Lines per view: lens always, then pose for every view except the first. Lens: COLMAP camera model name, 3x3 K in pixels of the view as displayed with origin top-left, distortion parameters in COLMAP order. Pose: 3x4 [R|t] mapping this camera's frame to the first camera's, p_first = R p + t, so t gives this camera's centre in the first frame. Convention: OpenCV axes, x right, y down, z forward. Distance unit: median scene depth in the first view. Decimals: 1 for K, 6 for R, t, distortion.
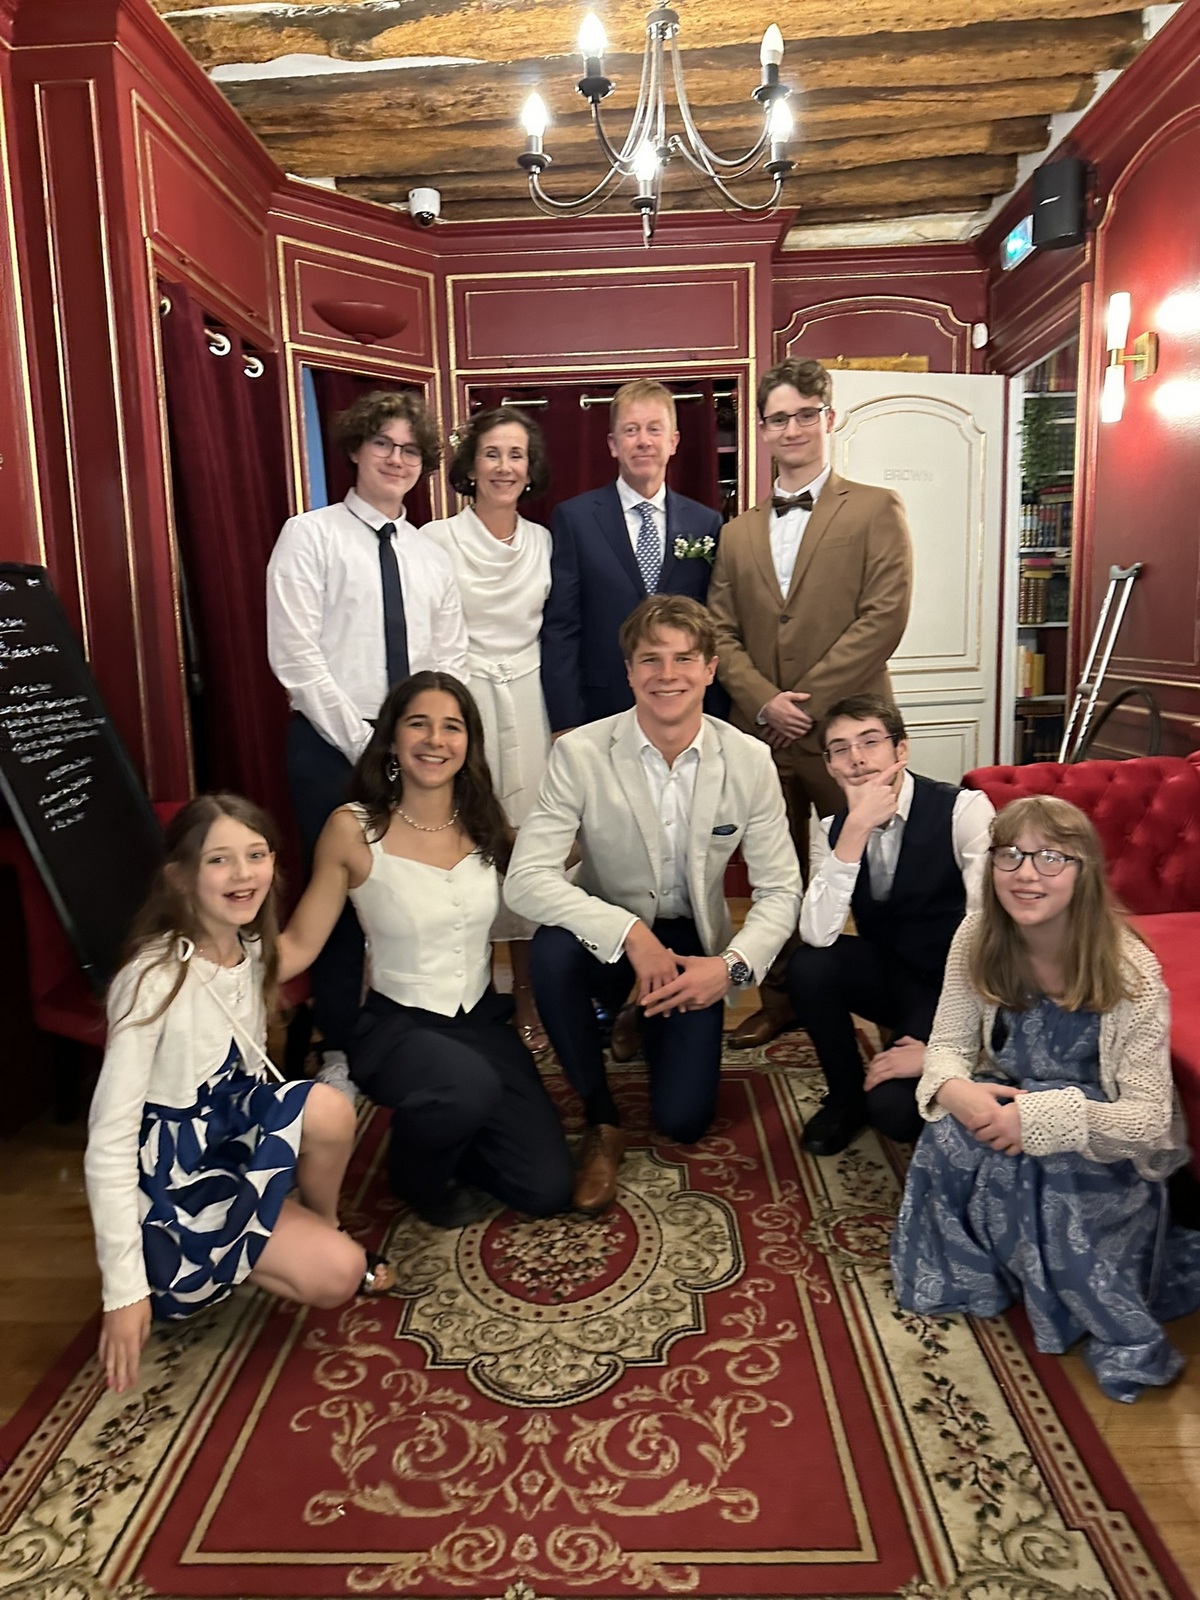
lens RADIAL K [[1151.0, 0, 577.9], [0, 1151.0, 802.3], [0, 0, 1]] dist [0.025052, -0.030226]
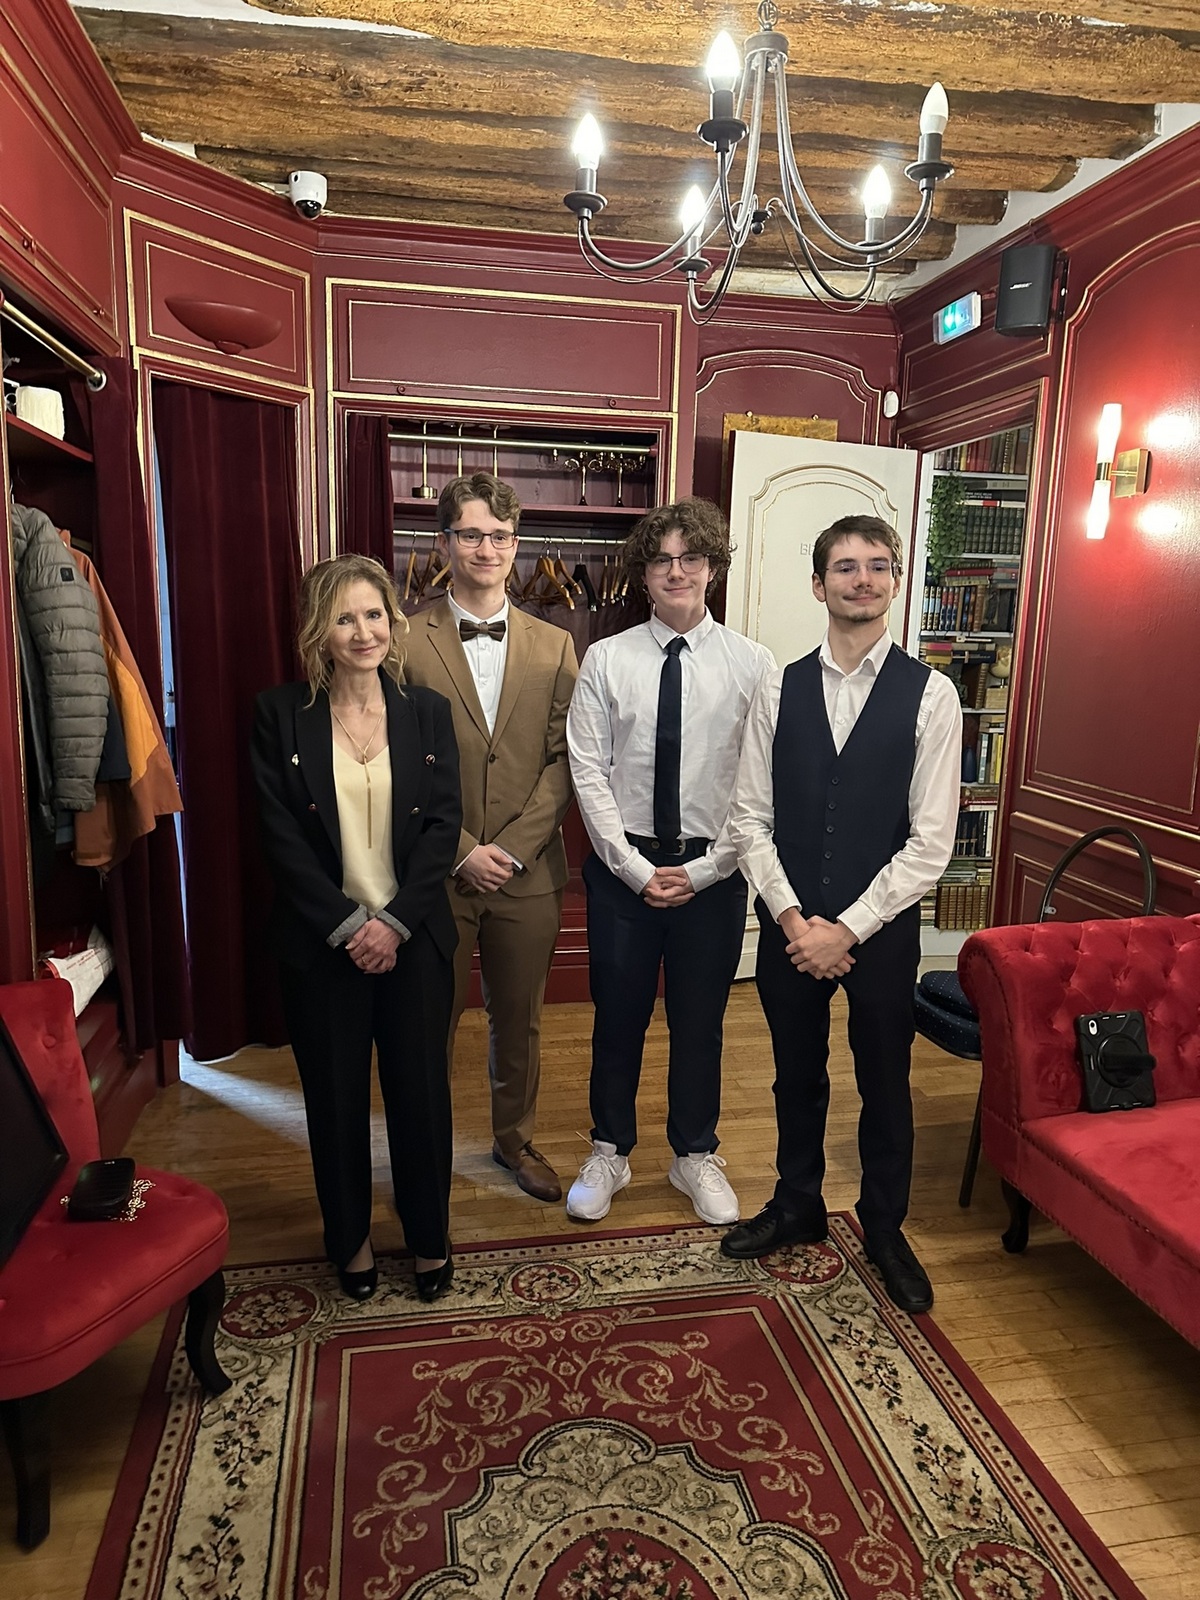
lens RADIAL K [[1151.0, 0, 597.9], [0, 1151.0, 815.0], [0, 0, 1]] dist [0.025052, -0.030226]
pose [[0.973057, 0.013095, 0.230194, -0.138931], [-0.019073, 0.999536, 0.023764, -0.117656], [-0.229776, -0.027514, 0.972855, 0.171320]]
